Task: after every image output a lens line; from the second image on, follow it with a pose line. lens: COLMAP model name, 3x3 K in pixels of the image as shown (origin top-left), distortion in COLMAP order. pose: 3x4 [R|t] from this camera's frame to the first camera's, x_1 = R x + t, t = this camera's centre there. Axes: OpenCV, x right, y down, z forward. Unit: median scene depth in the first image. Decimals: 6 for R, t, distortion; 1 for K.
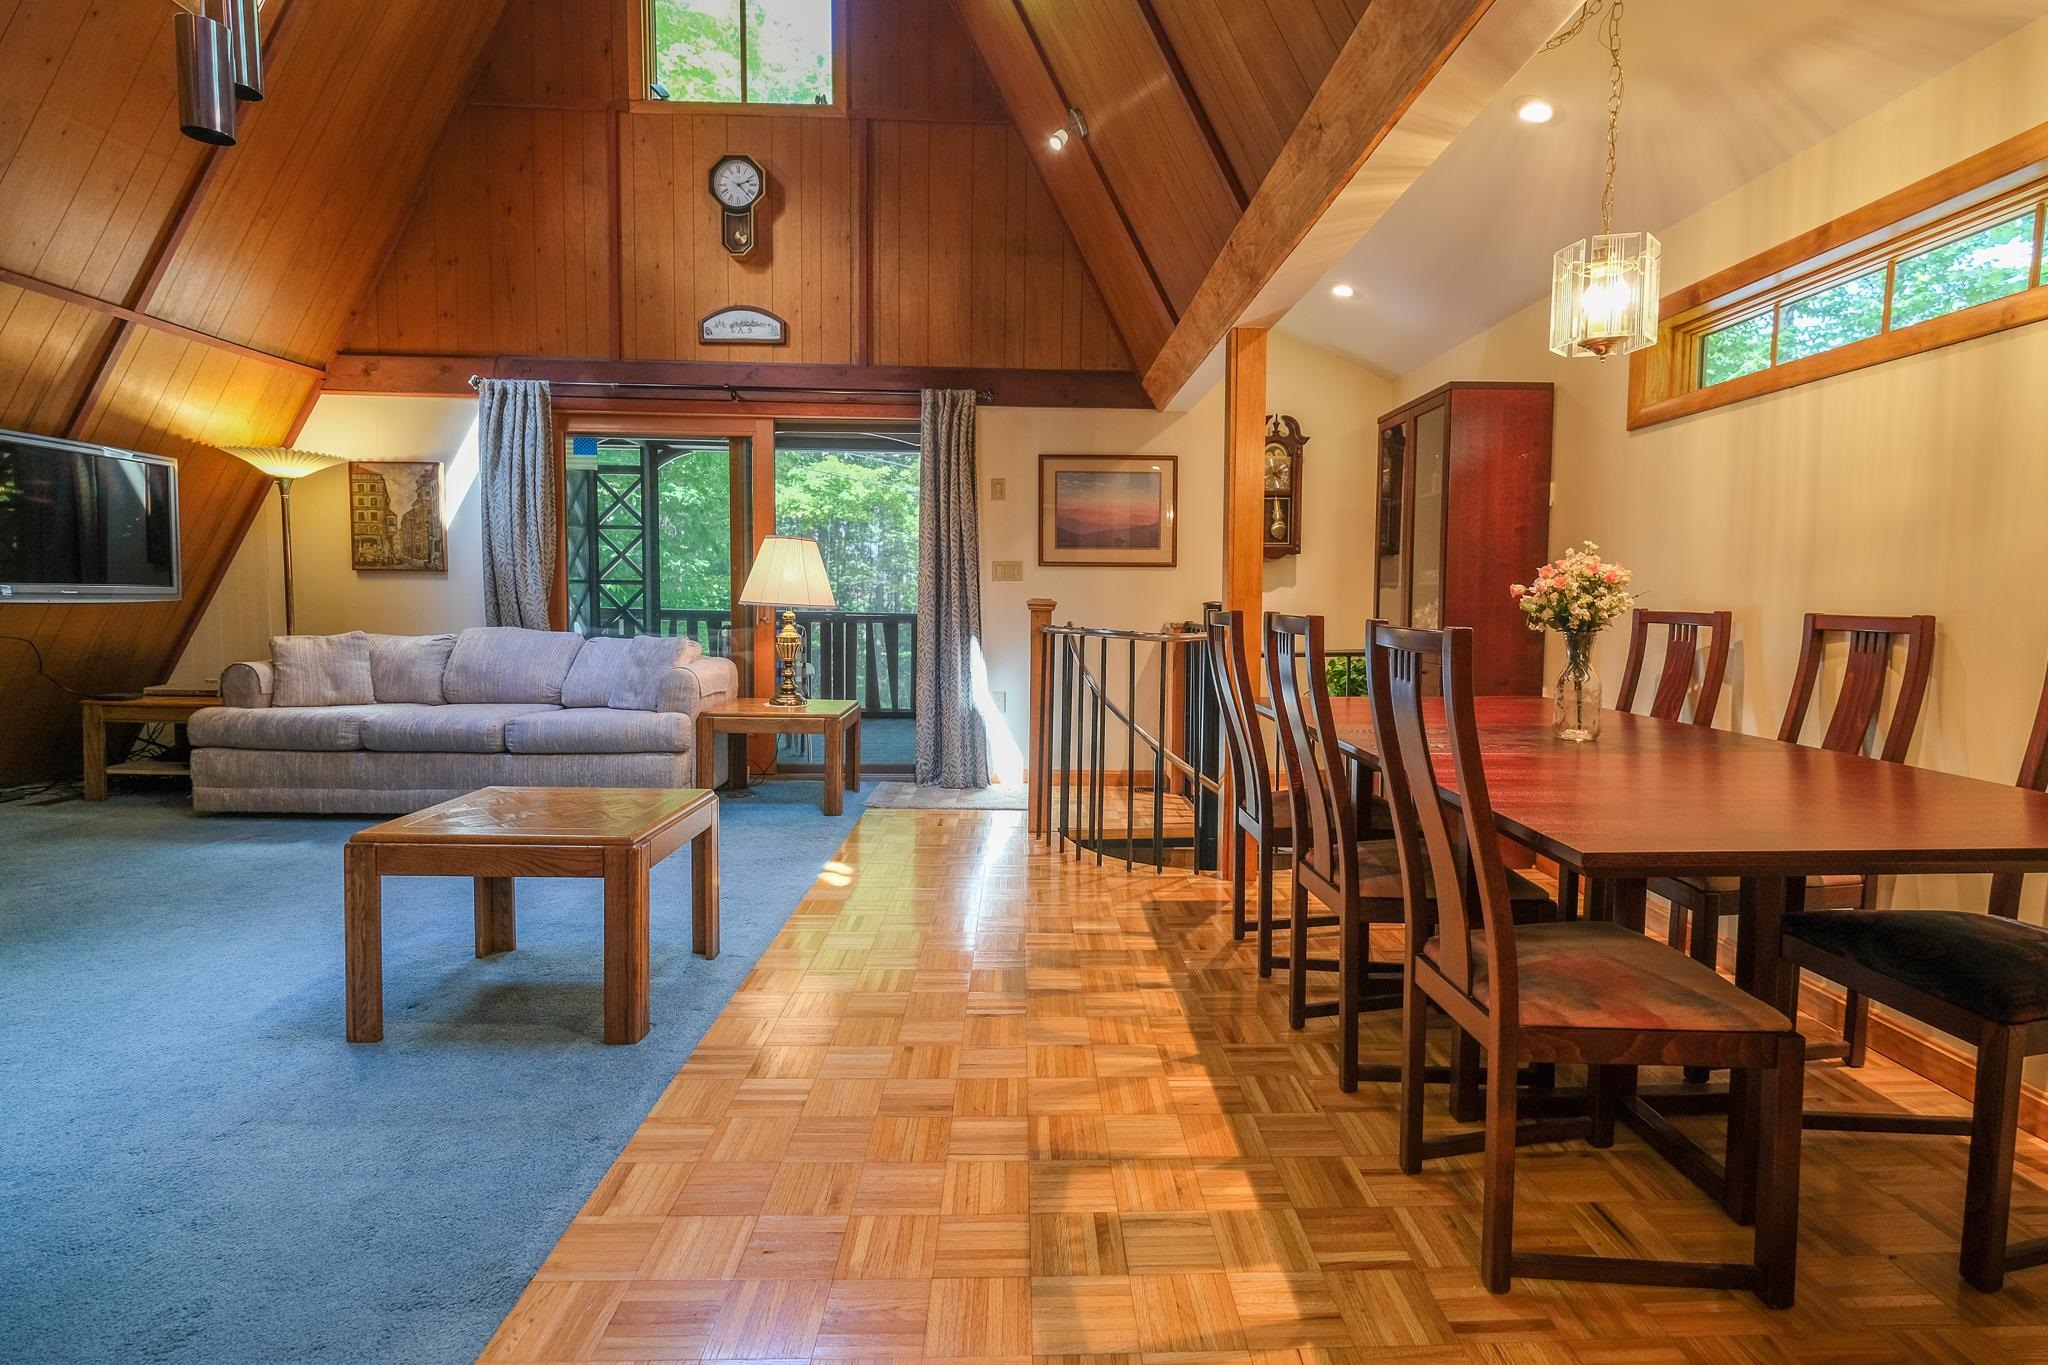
lens RADIAL K [[972.2, 0, 1066.4], [0, 972.2, 662.6], [0, 0, 1]] dist [-0.002499, -0.000634]
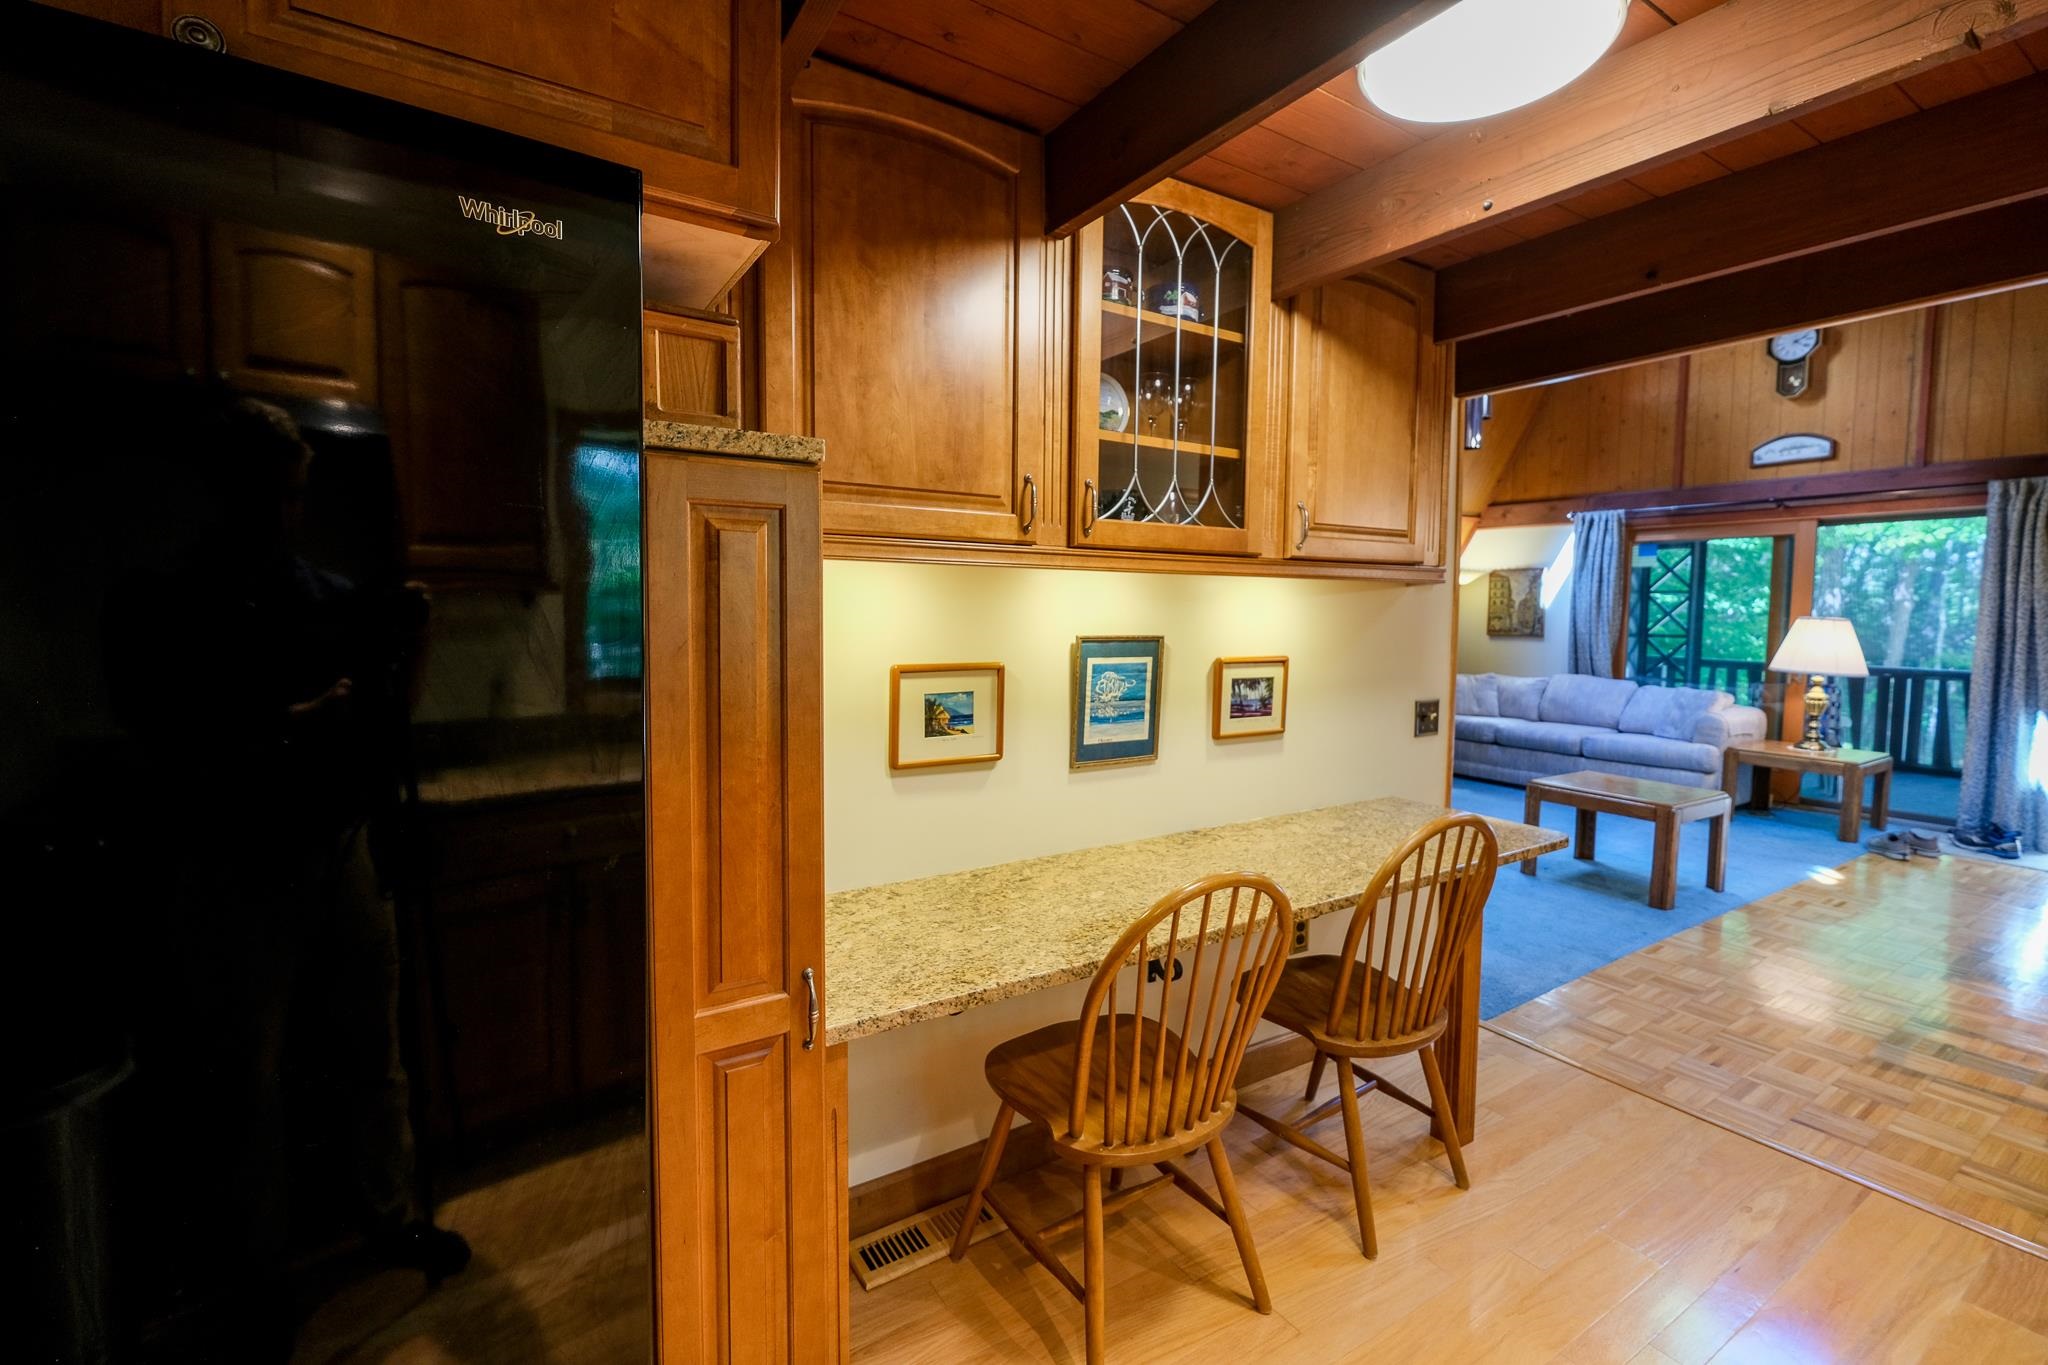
lens RADIAL K [[895.6, 0, 1014.1], [0, 895.6, 664.4], [0, 0, 1]] dist [-0.004758, 0.001769]
pose [[0.495449, 0.046338, -0.867400, 0.193246], [-0.061523, 0.997940, 0.018171, -0.023613], [0.866456, 0.044362, 0.497279, -0.460562]]
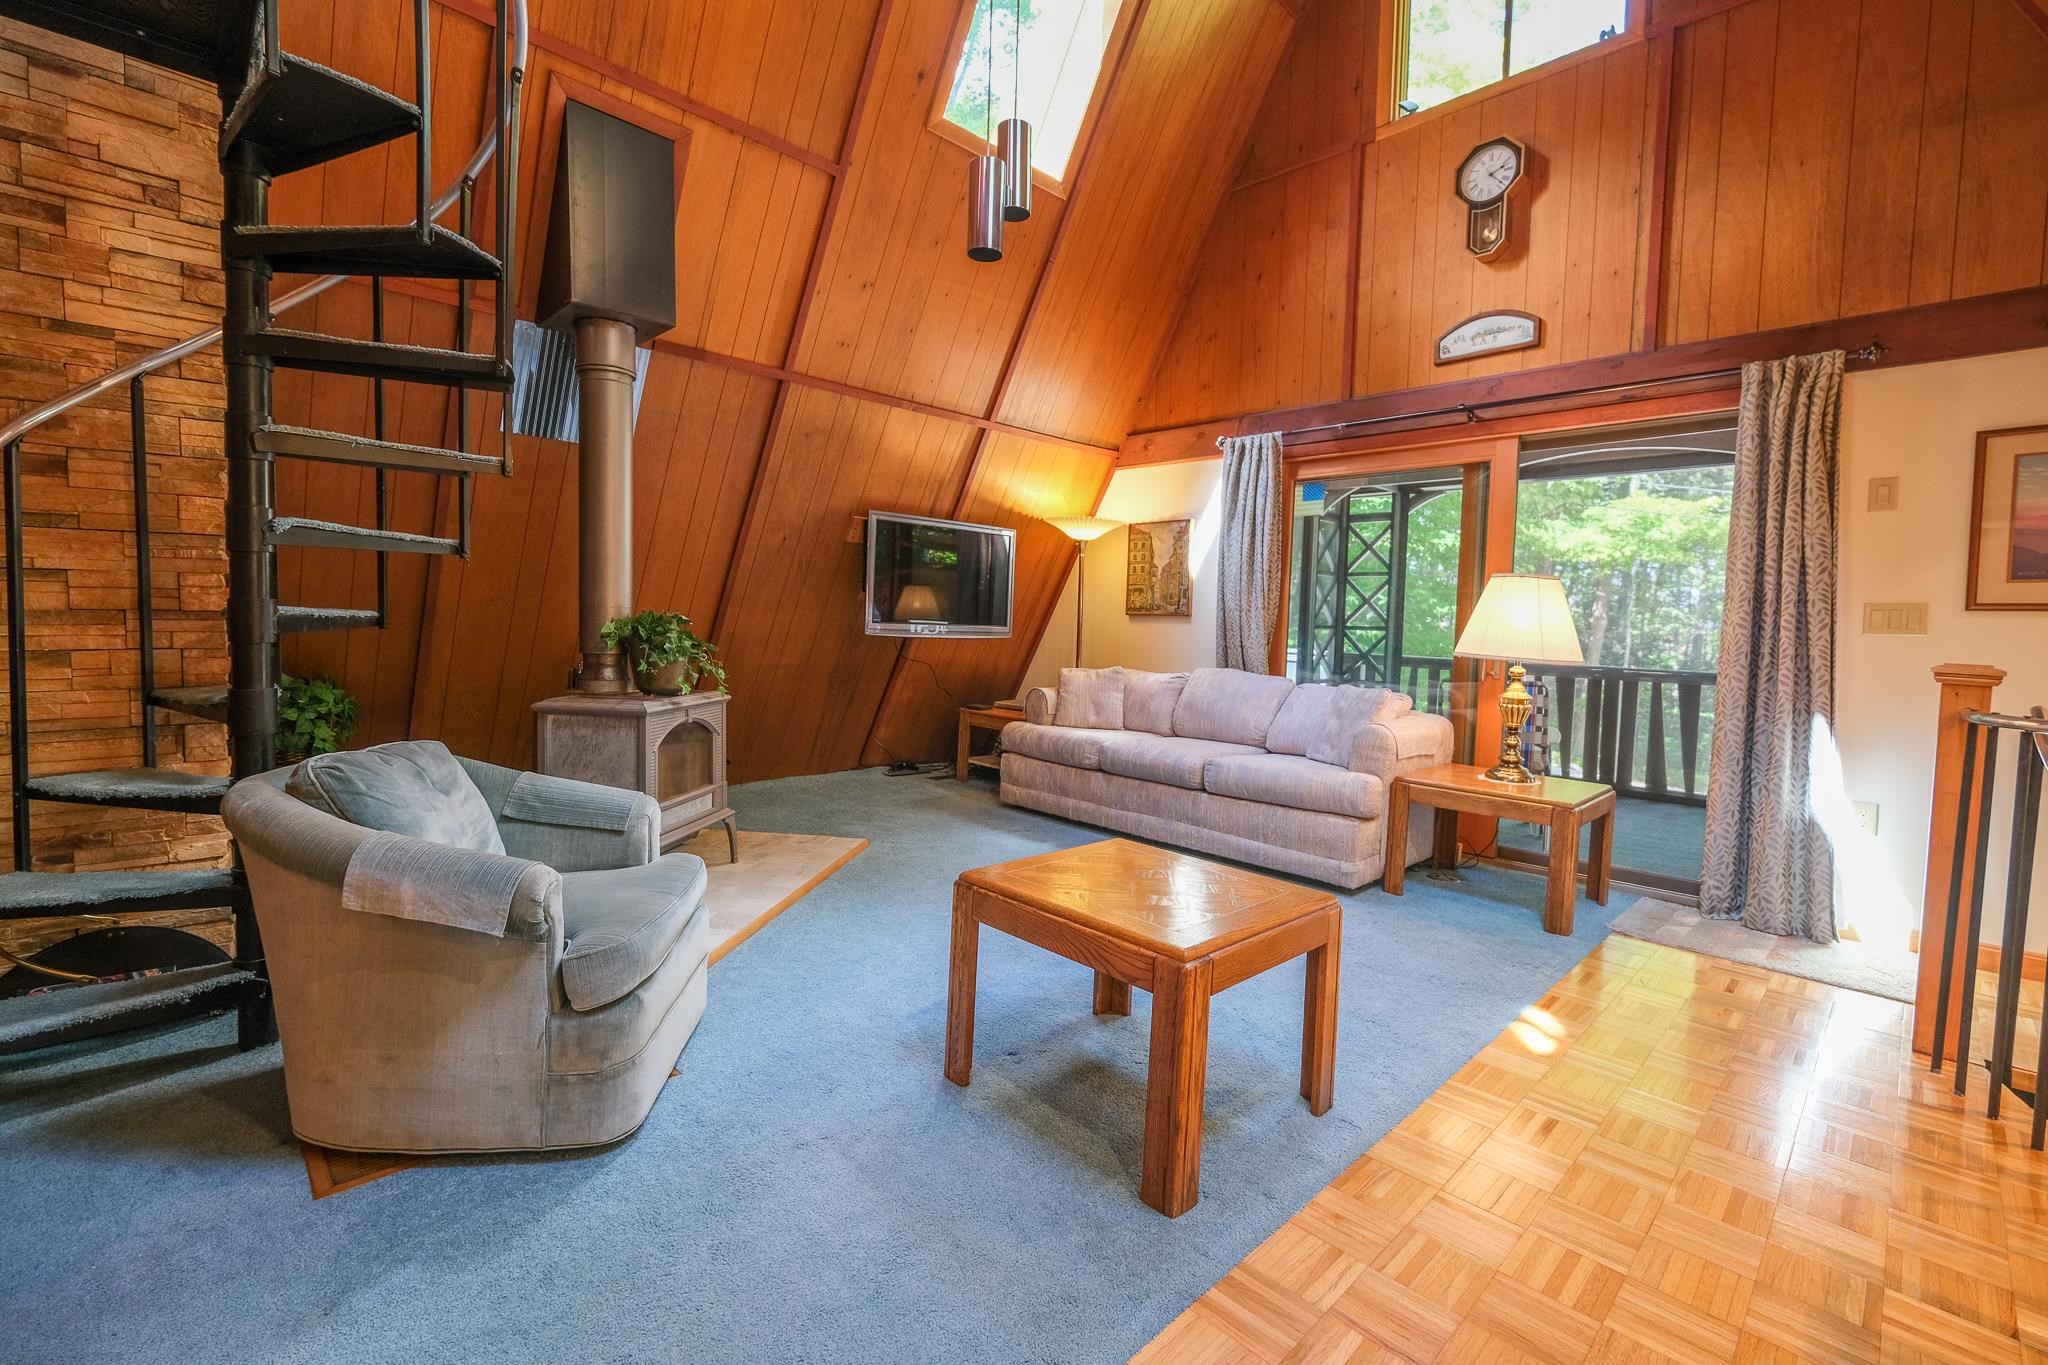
lens RADIAL K [[895.6, 0, 1015.8], [0, 895.6, 662.5], [0, 0, 1]] dist [-0.004758, 0.001769]
pose [[0.663438, 0.040498, -0.747135, -0.003682], [-0.073650, 0.997220, -0.011346, -0.015349], [0.744598, 0.062554, 0.664576, 0.176760]]
